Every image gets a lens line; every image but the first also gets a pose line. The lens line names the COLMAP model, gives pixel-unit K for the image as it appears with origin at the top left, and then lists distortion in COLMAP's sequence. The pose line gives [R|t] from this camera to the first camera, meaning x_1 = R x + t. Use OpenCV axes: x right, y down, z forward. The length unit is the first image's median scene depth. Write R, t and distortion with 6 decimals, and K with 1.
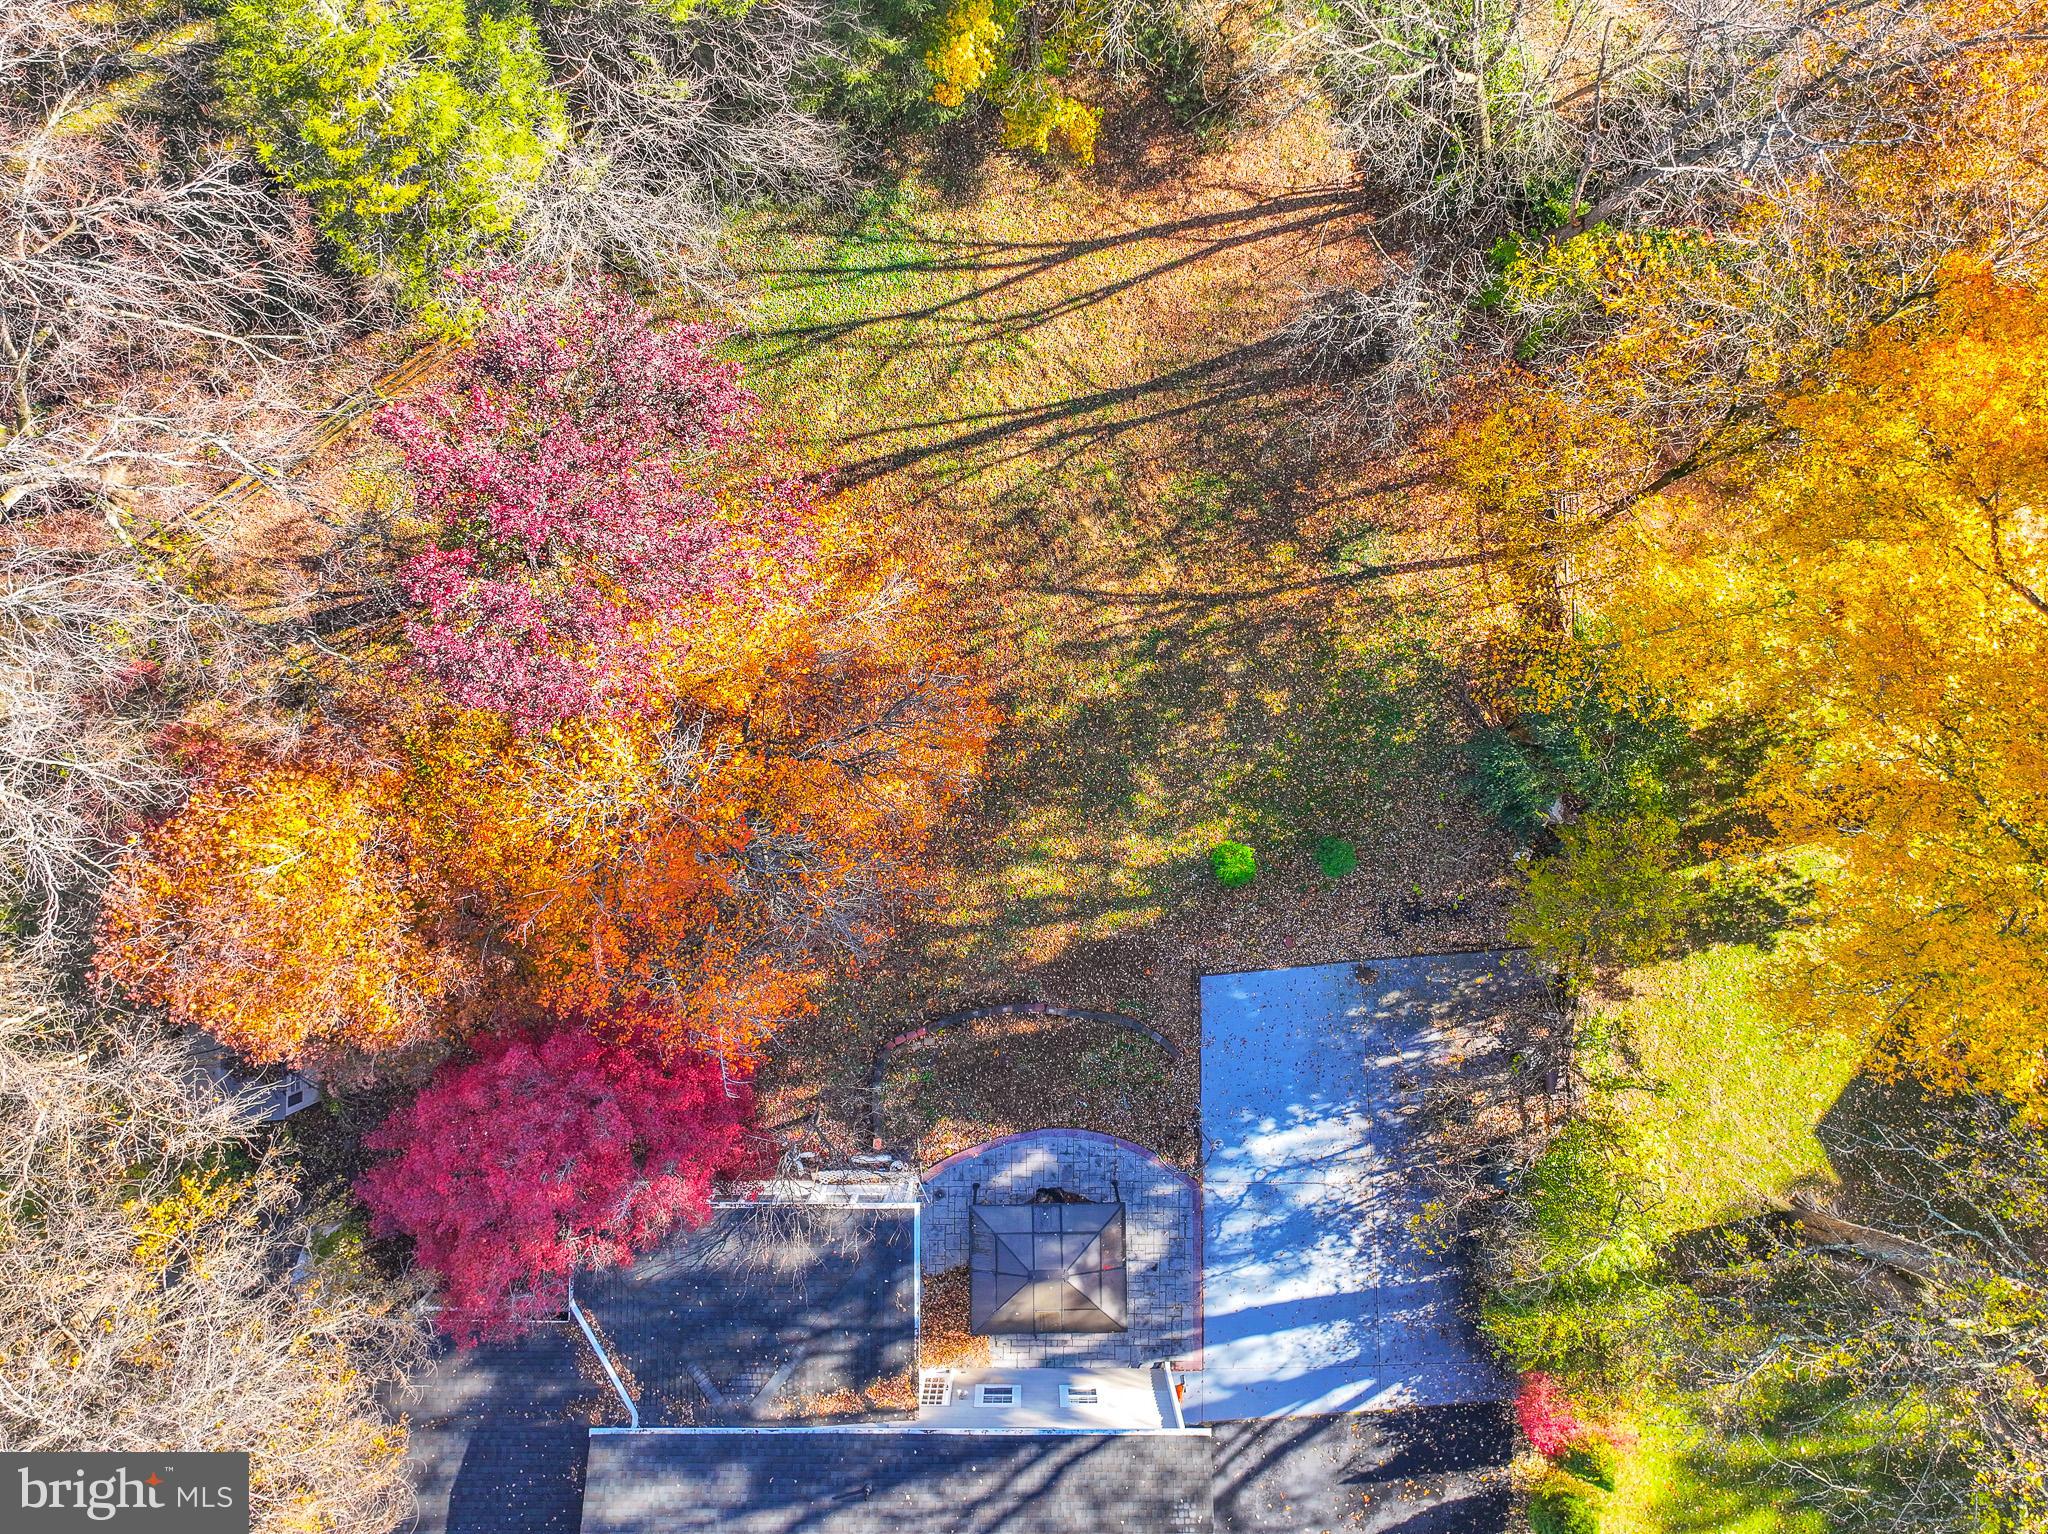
lens RADIAL K [[1473.7, 0, 1061.1], [0, 1473.7, 767.8], [0, 0, 1]] dist [-0.001381, -0.001248]
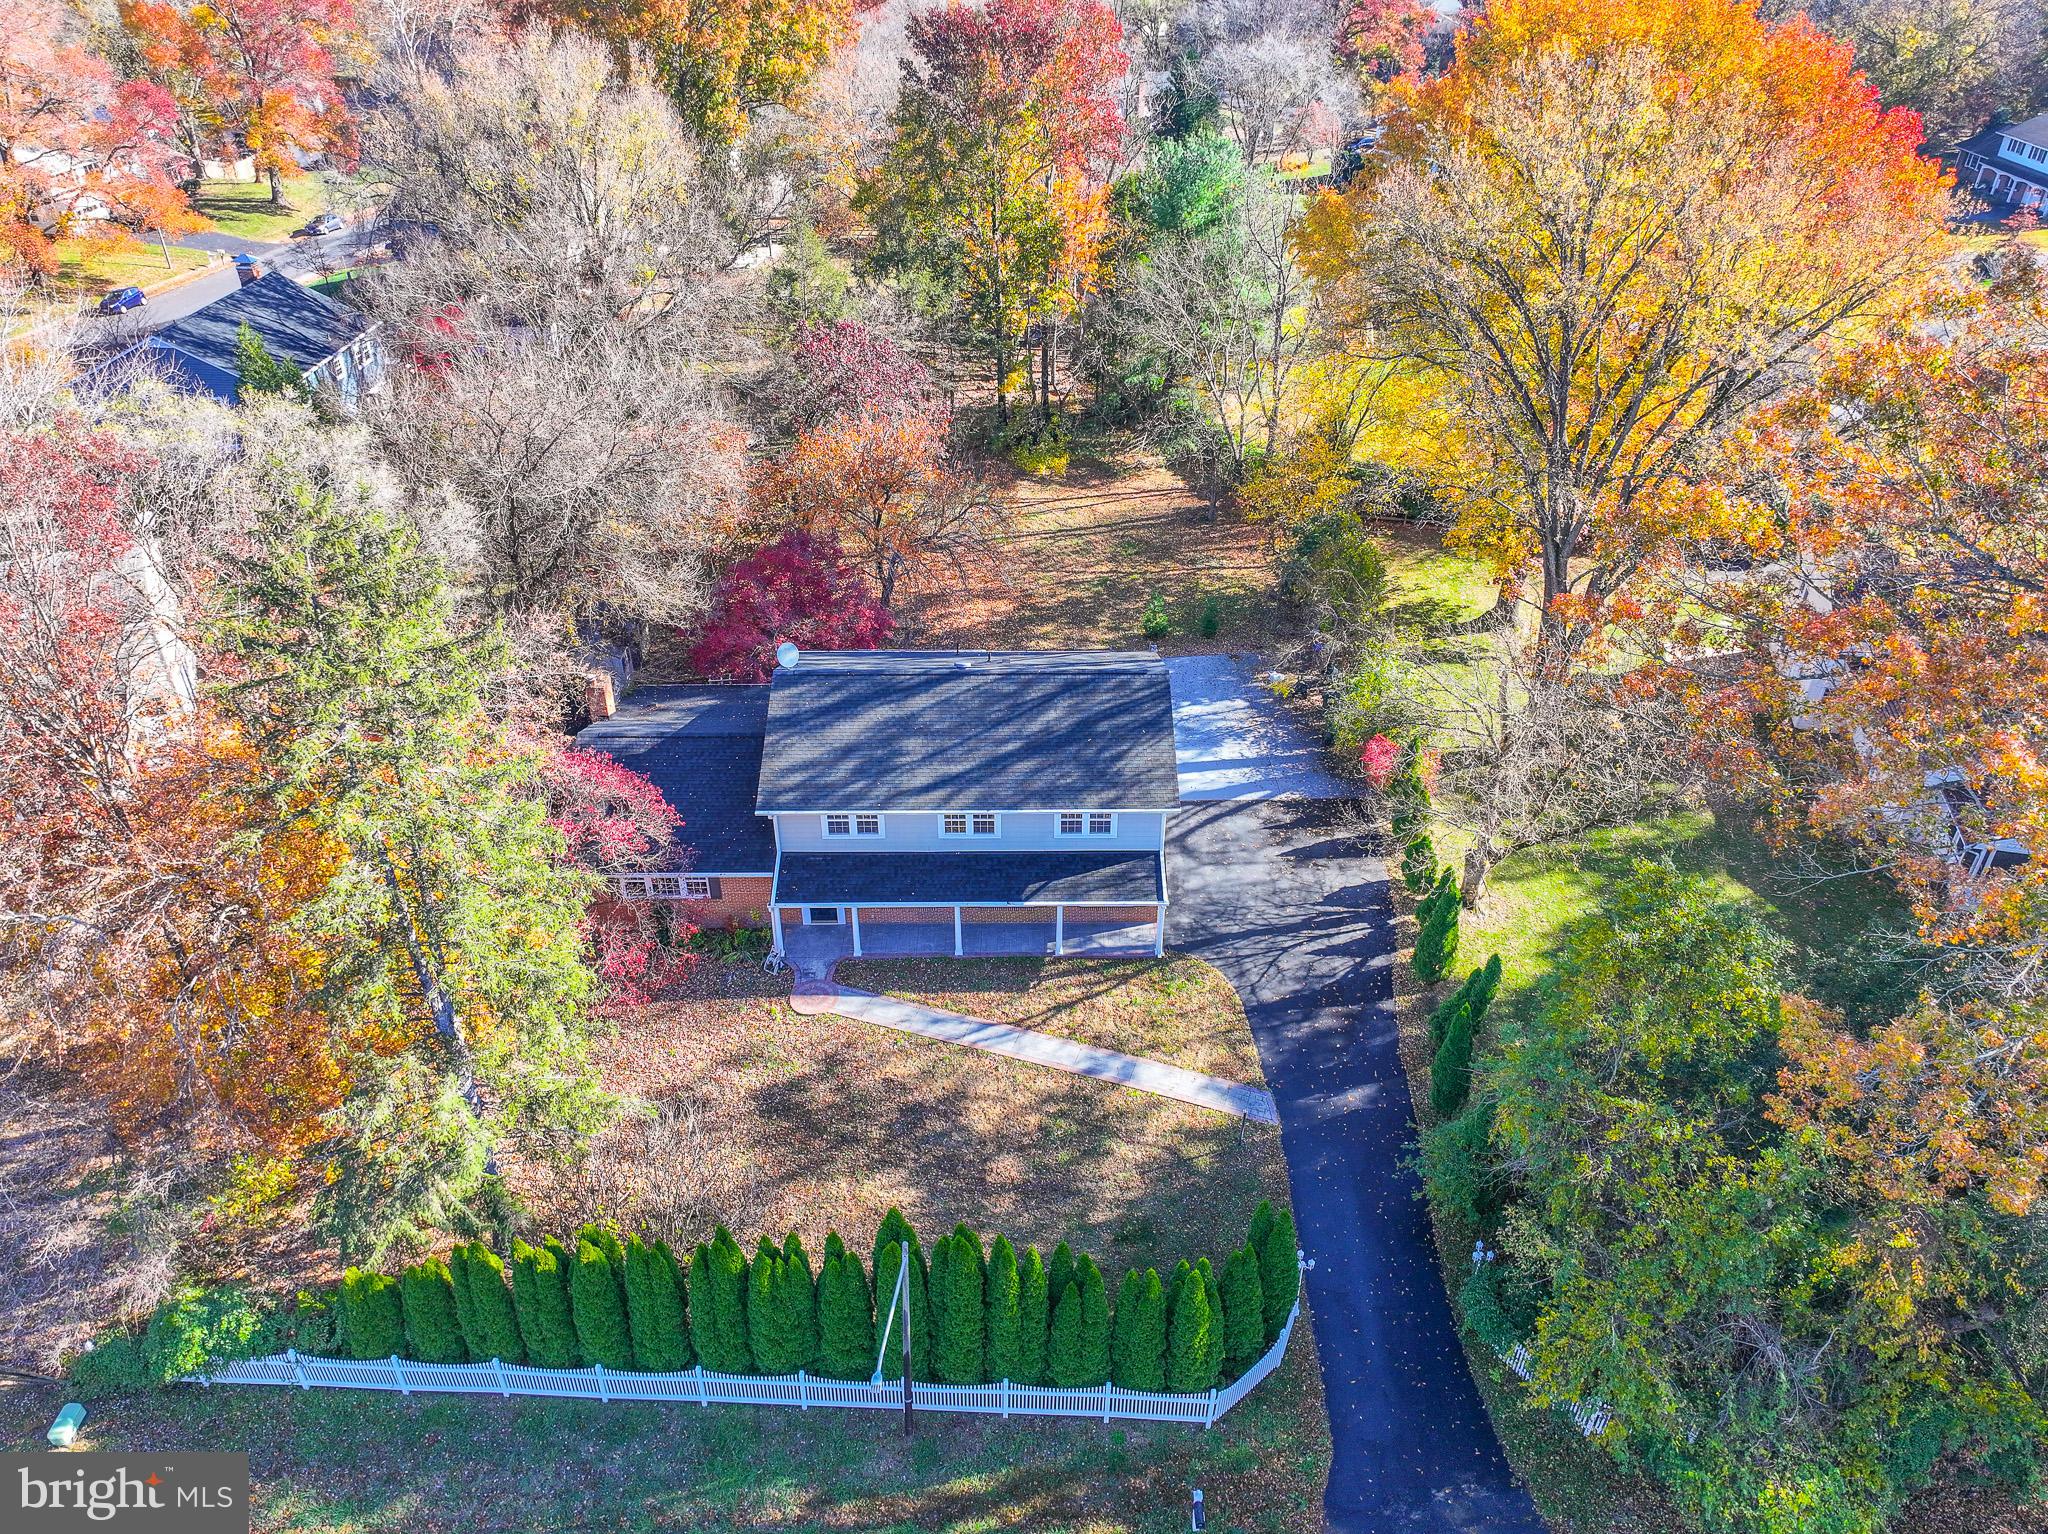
lens RADIAL K [[1411.3, 0, 1016.7], [0, 1411.3, 782.9], [0, 0, 1]] dist [0.004394, 0.001314]
pose [[0.999748, -0.020413, -0.009307, -0.039944], [0.004461, 0.587446, -0.809251, 1.570868], [0.021987, 0.809006, 0.587389, 0.127566]]
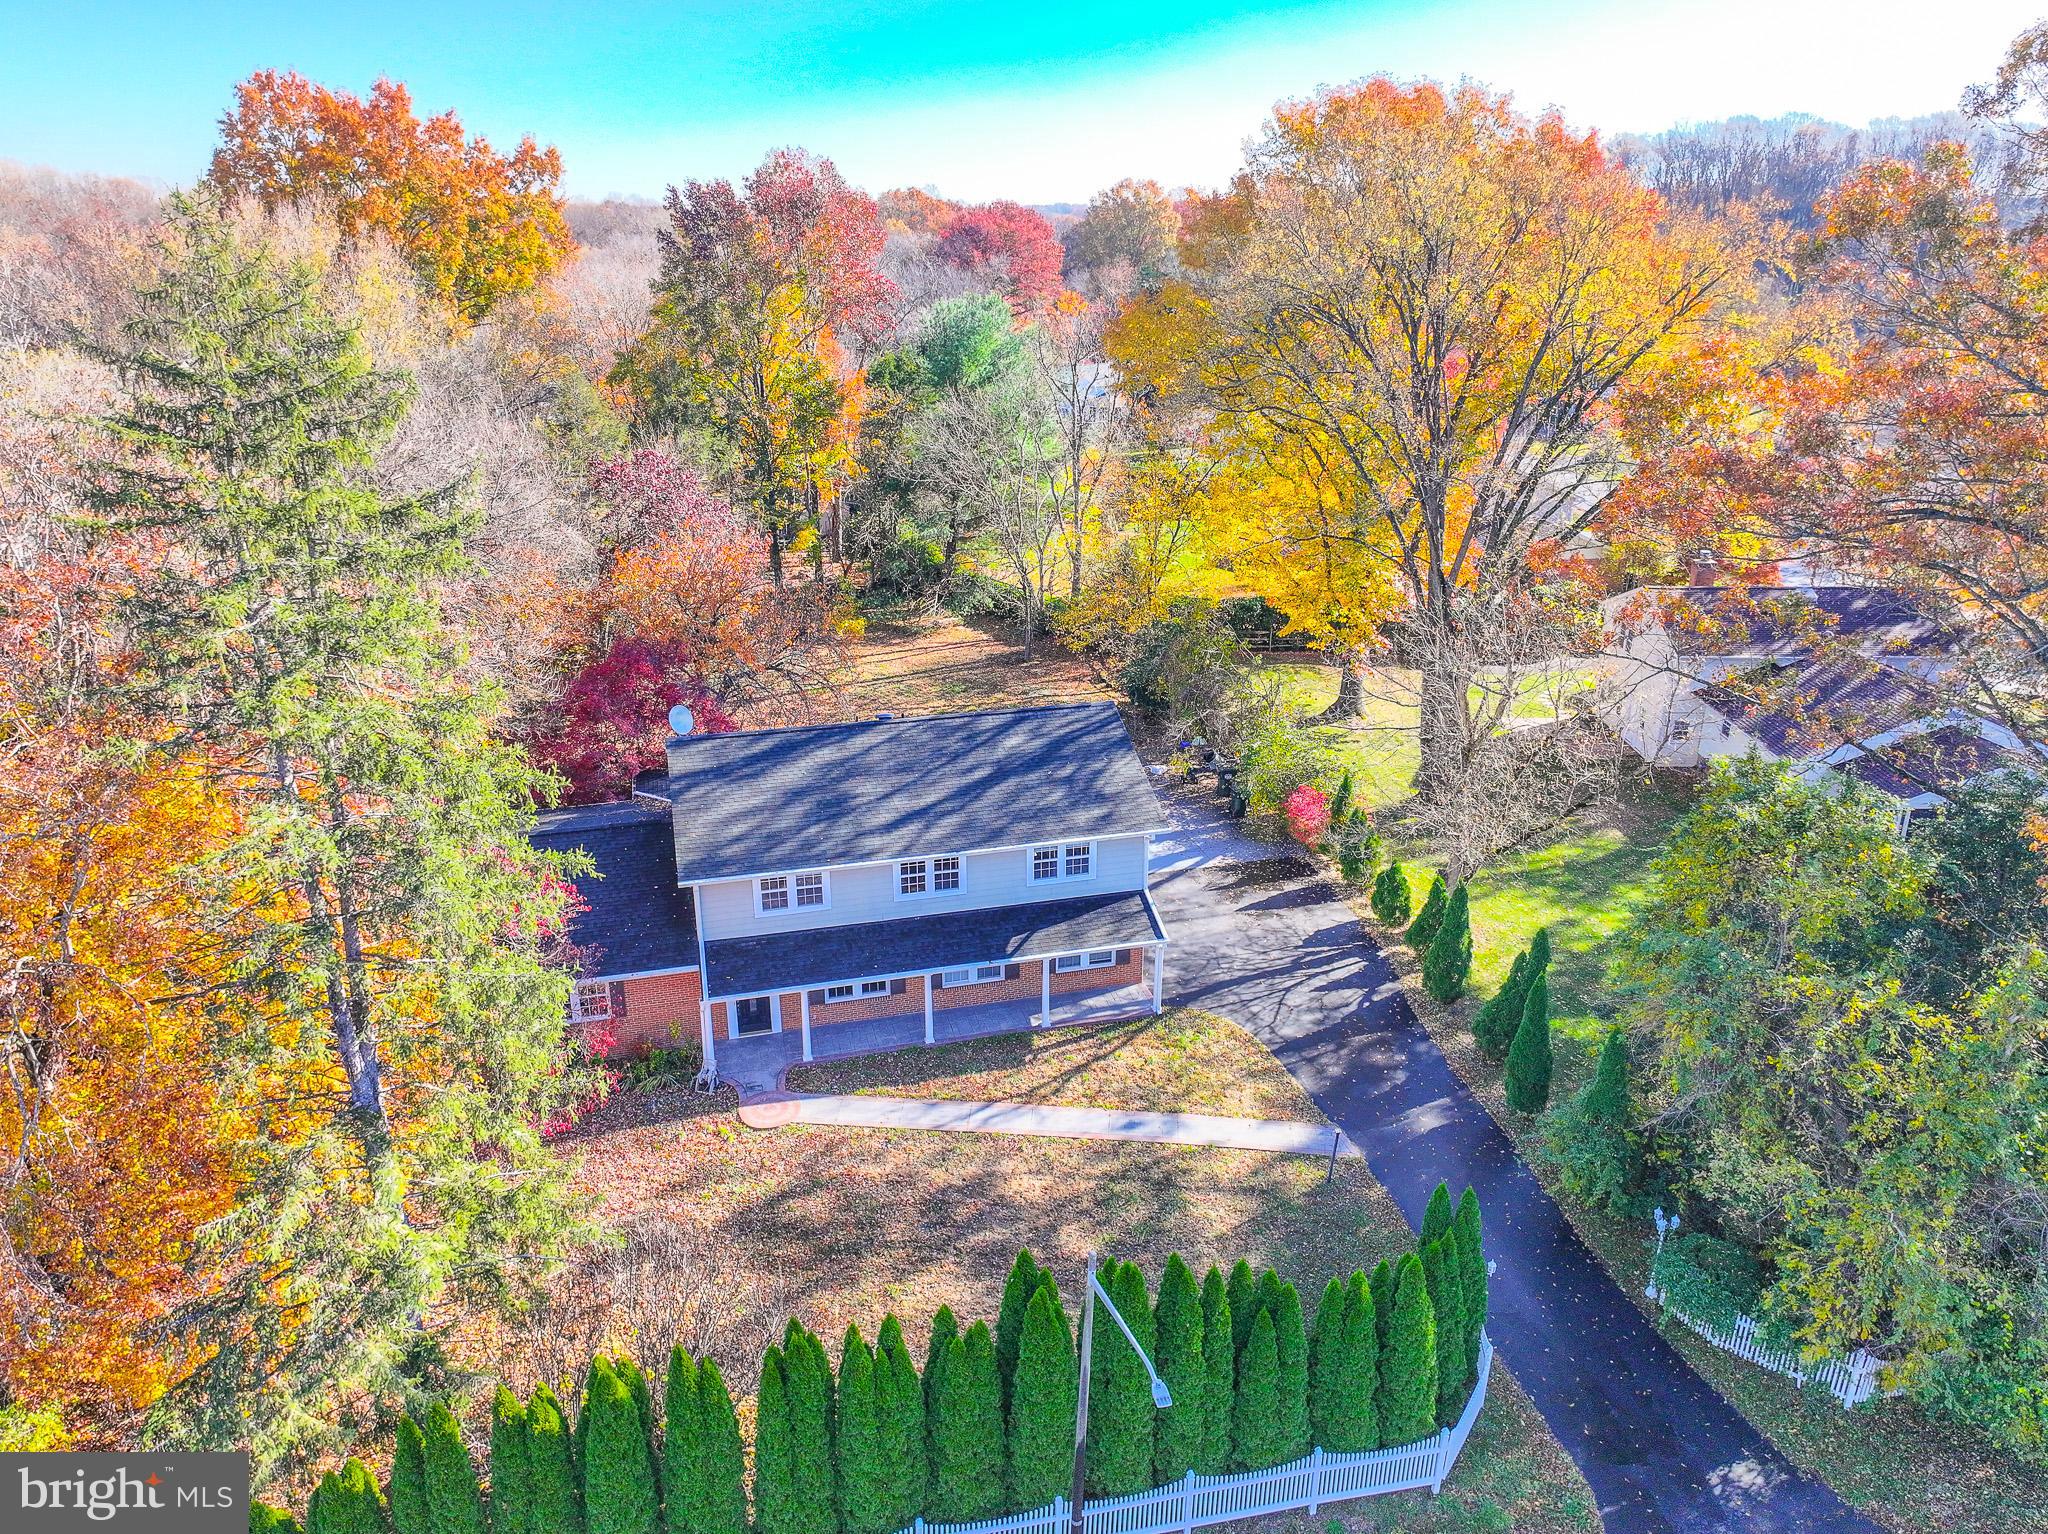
lens RADIAL K [[1411.3, 0, 1016.7], [0, 1411.3, 782.9], [0, 0, 1]] dist [0.004394, 0.001314]
pose [[0.966555, -0.113881, 0.229790, -0.257114], [0.256140, 0.383867, -0.887152, 1.514476], [0.012820, 0.916339, 0.400198, 0.388390]]
